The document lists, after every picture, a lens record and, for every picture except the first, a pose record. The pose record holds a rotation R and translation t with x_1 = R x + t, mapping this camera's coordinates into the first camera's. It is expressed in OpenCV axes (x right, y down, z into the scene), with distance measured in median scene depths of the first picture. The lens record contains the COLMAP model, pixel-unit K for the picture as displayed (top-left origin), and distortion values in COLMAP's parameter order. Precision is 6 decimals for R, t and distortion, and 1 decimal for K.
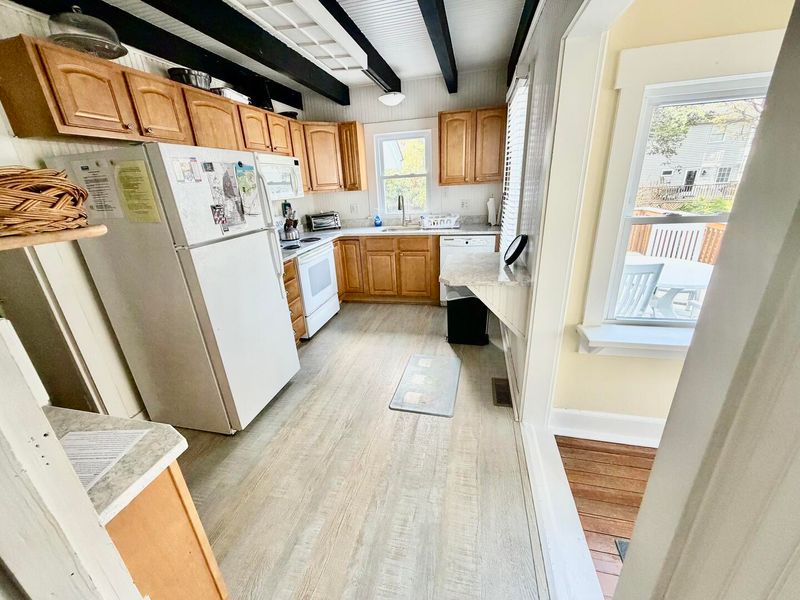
lens RADIAL K [[319.3, 0, 400.0], [0, 319.3, 300.0], [0, 0, 1]] dist [0.001093, -0.000216]
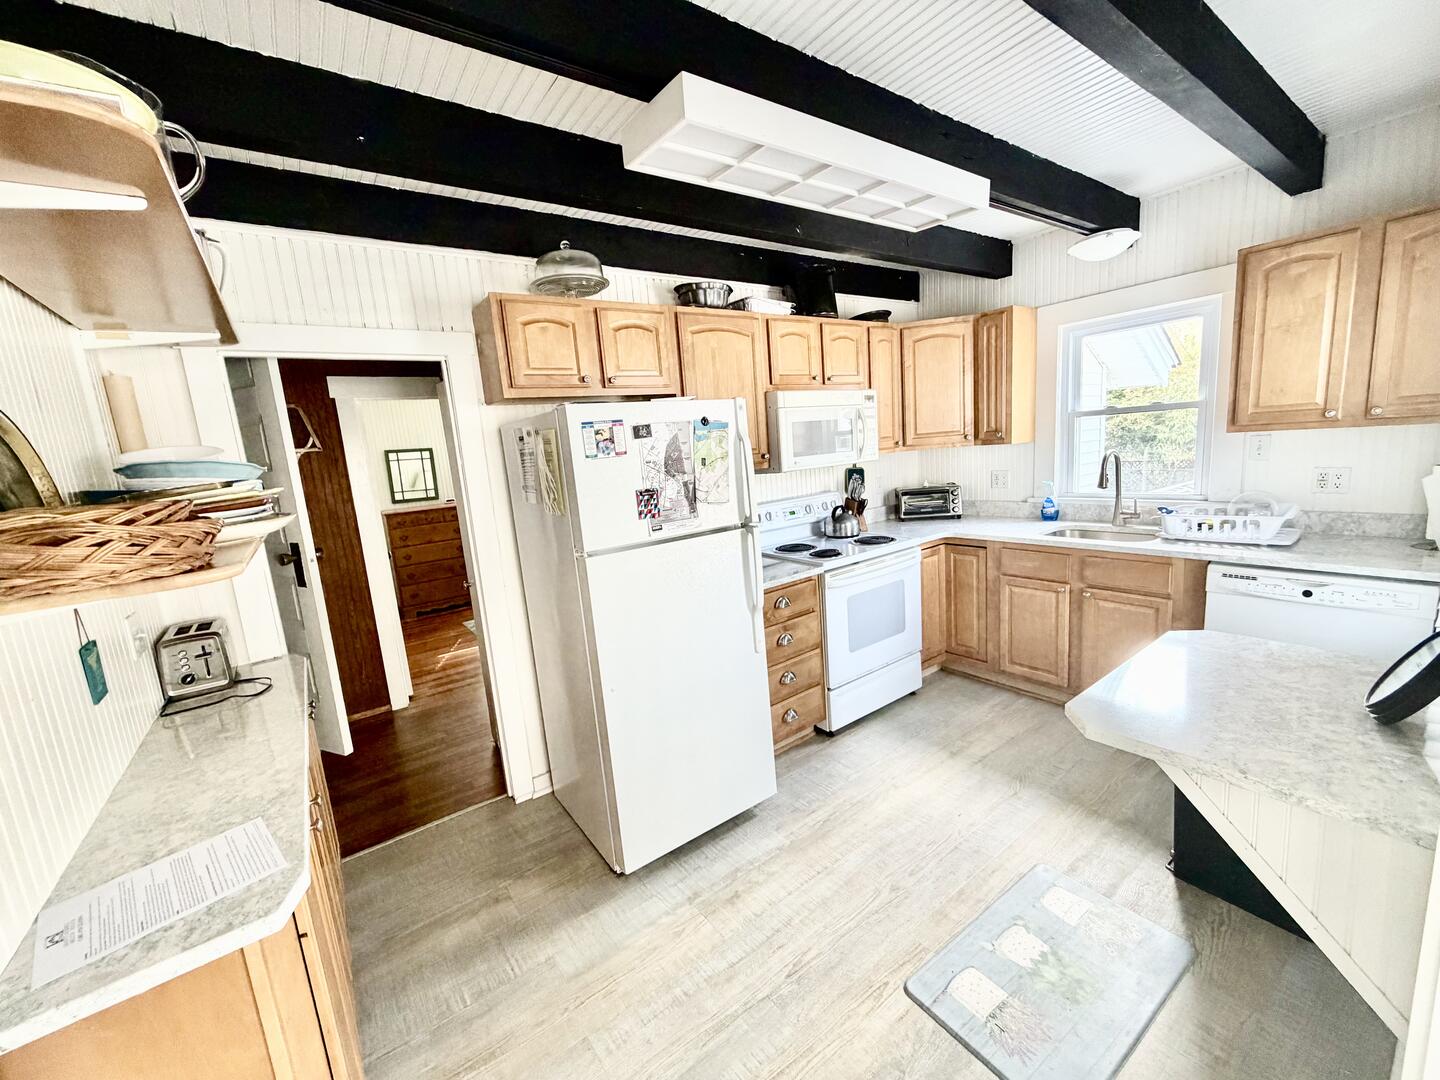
lens RADIAL K [[574.7, 0, 720.0], [0, 574.7, 540.0], [0, 0, 1]] dist [0.001093, -0.000216]
pose [[0.753330, 0.101641, -0.649741, 0.146370], [-0.189037, 0.979756, -0.065909, -0.086390], [0.629888, 0.172477, 0.757293, 0.147990]]
